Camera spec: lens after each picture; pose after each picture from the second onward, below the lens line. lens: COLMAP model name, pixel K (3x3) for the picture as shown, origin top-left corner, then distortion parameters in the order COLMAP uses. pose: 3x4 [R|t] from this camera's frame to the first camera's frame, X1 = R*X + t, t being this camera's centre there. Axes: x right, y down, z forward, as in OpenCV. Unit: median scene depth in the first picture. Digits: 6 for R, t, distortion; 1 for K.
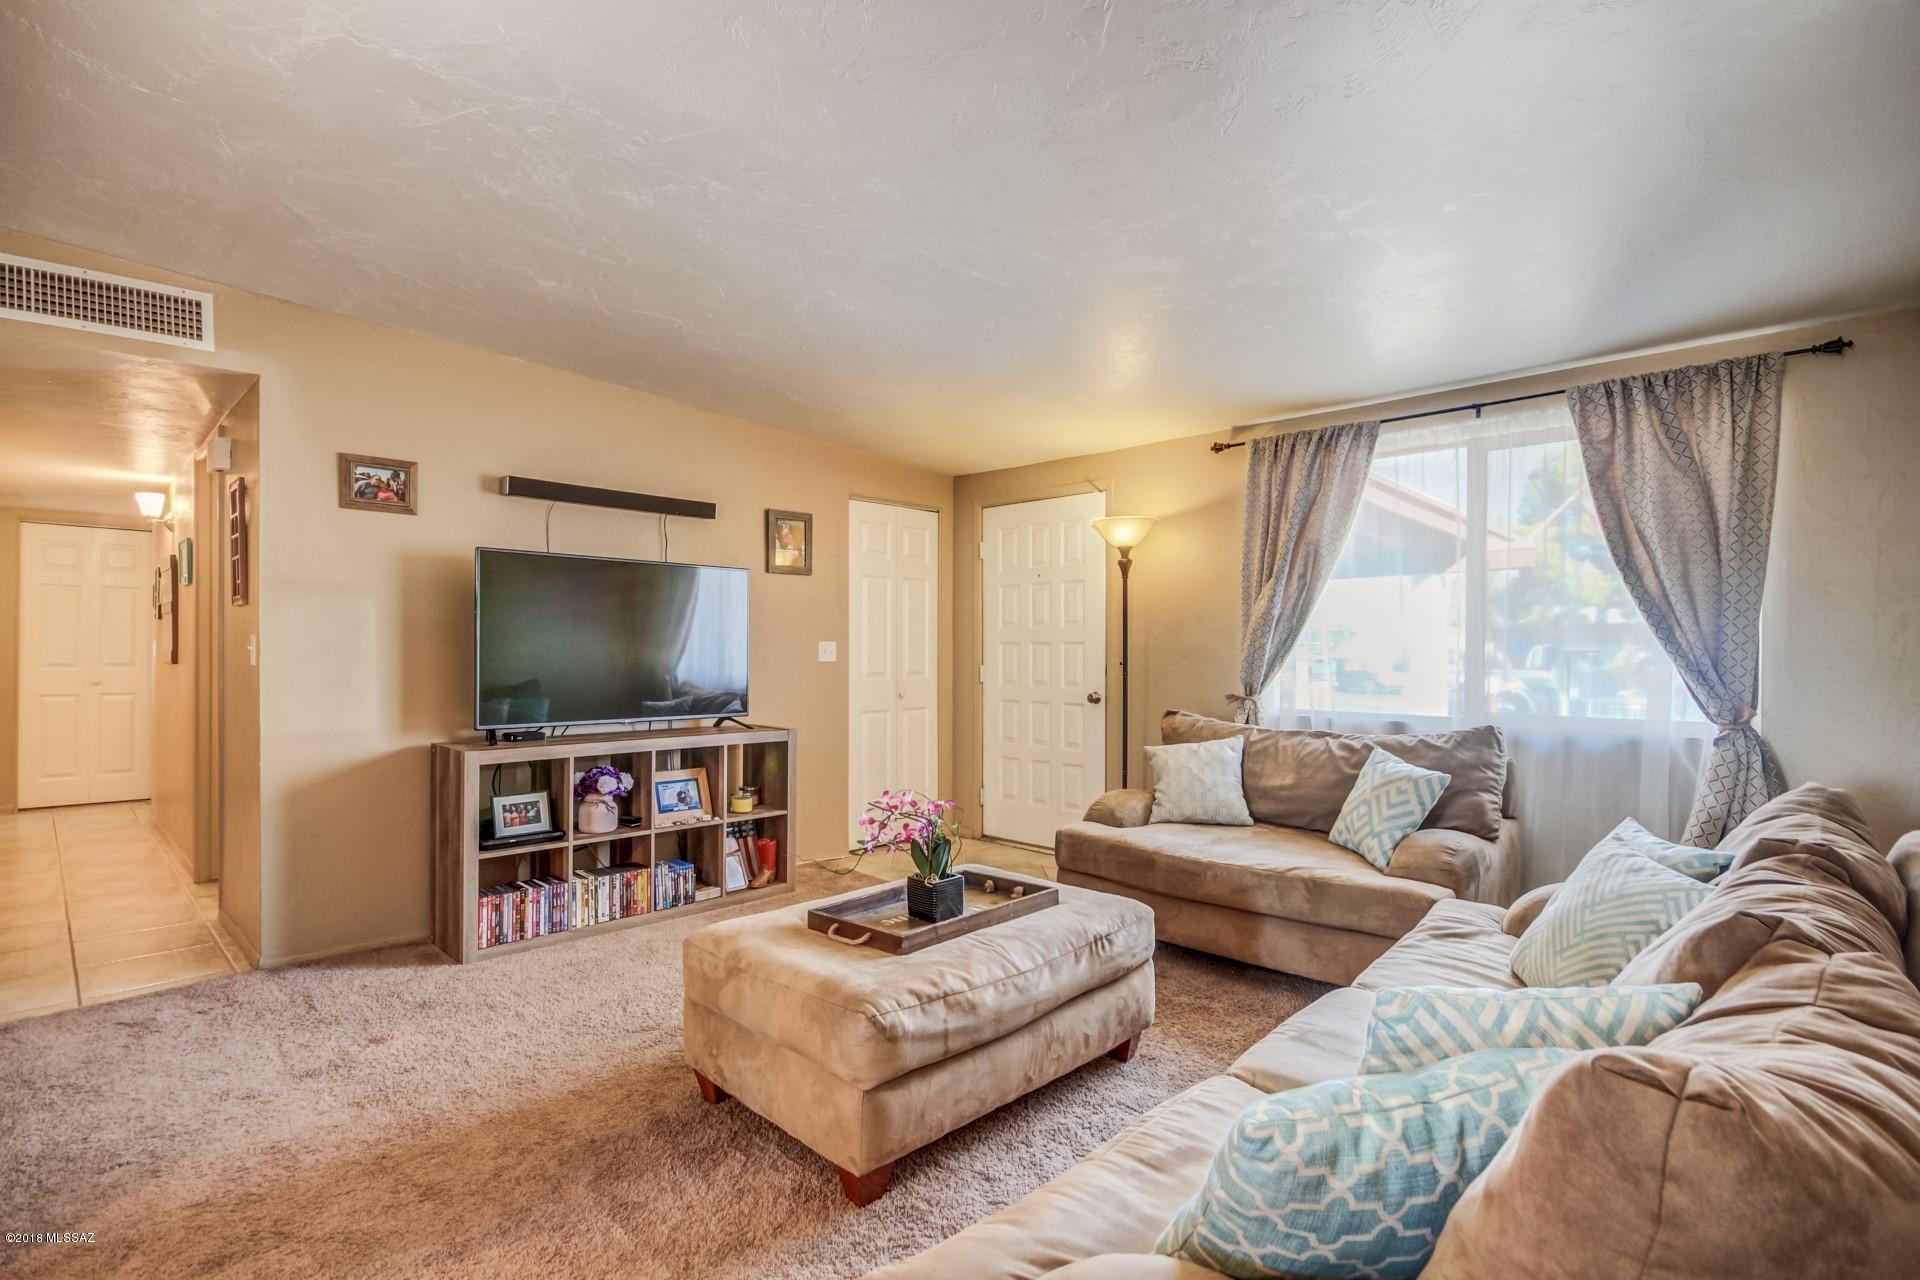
lens RADIAL K [[912.3, 0, 955.1], [0, 912.3, 655.2], [0, 0, 1]] dist [0.005139, -0.010418]
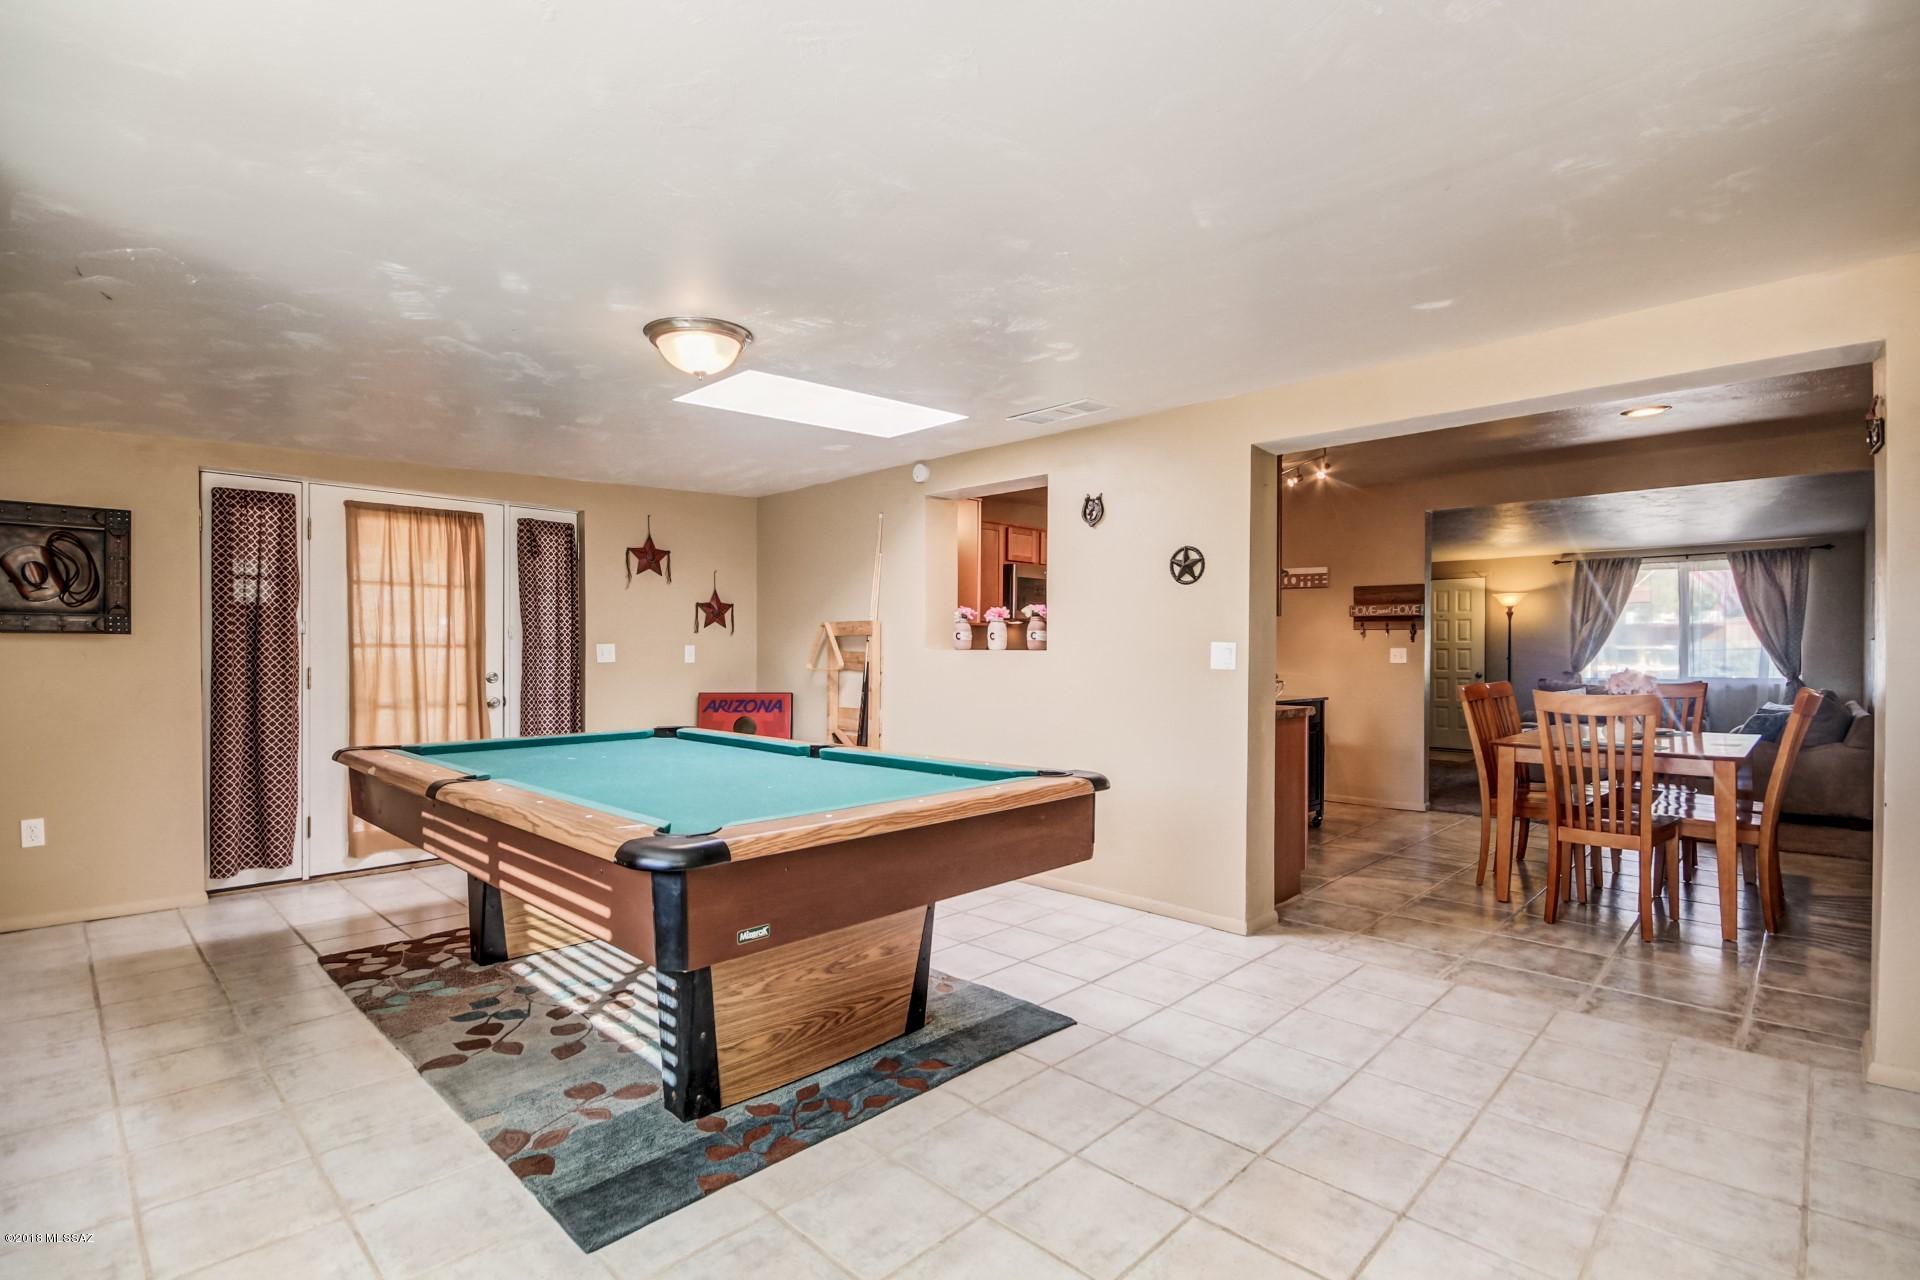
lens RADIAL K [[912.3, 0, 953.9], [0, 912.3, 656.3], [0, 0, 1]] dist [0.005139, -0.010418]
pose [[0.999853, -0.005055, 0.016362, -1.477649], [0.005091, 0.999985, -0.002146, 0.001367], [-0.016350, 0.002229, 0.999864, -1.464837]]
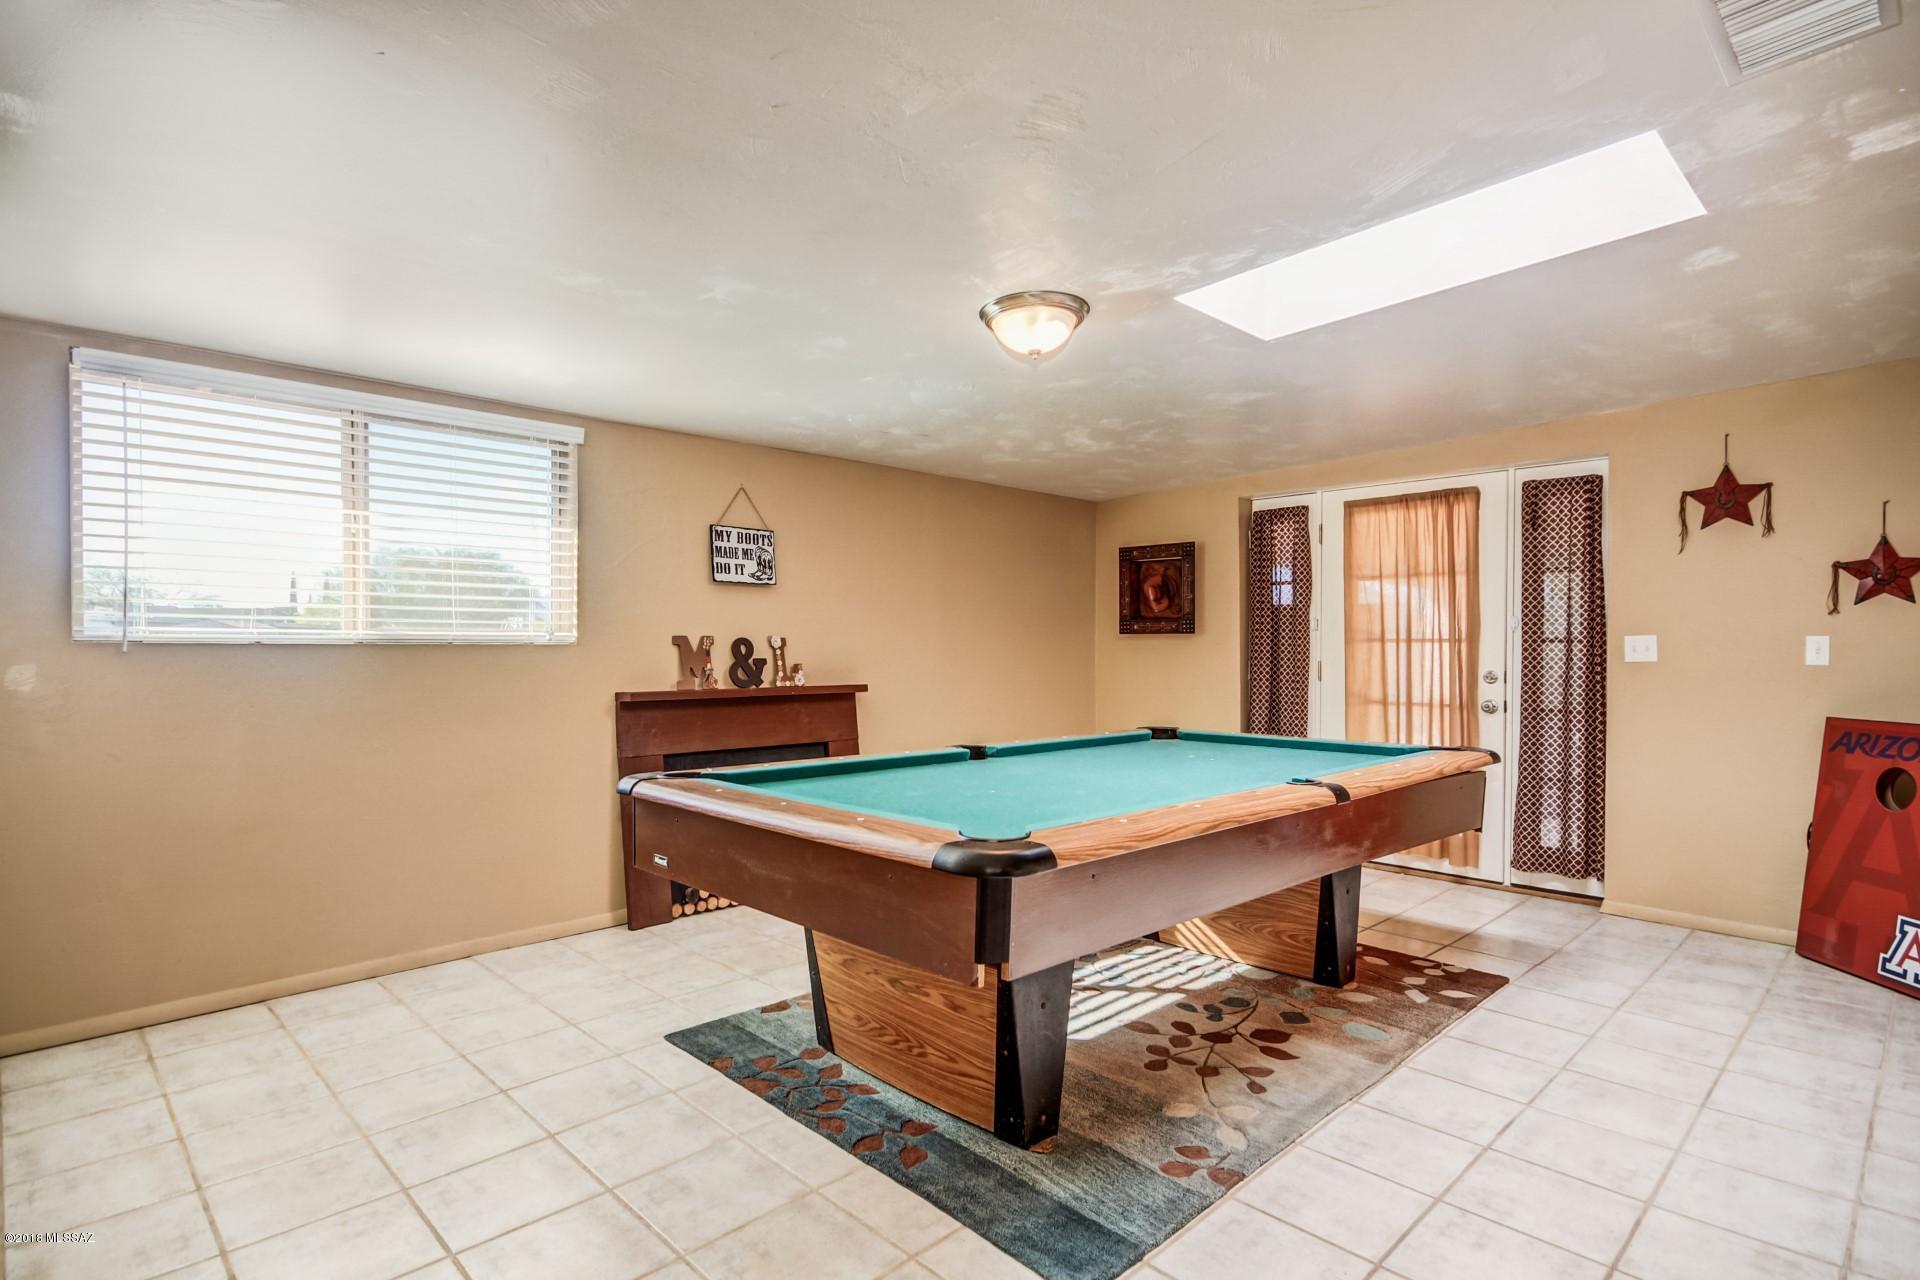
lens RADIAL K [[964.8, 0, 943.3], [0, 964.8, 642.6], [0, 0, 1]] dist [-0.003278, 0.002497]
pose [[-0.028215, -0.011191, -0.999539, -0.910336], [-0.009828, 0.999892, -0.010918, 0.003250], [0.999554, 0.009516, -0.028322, -0.756977]]
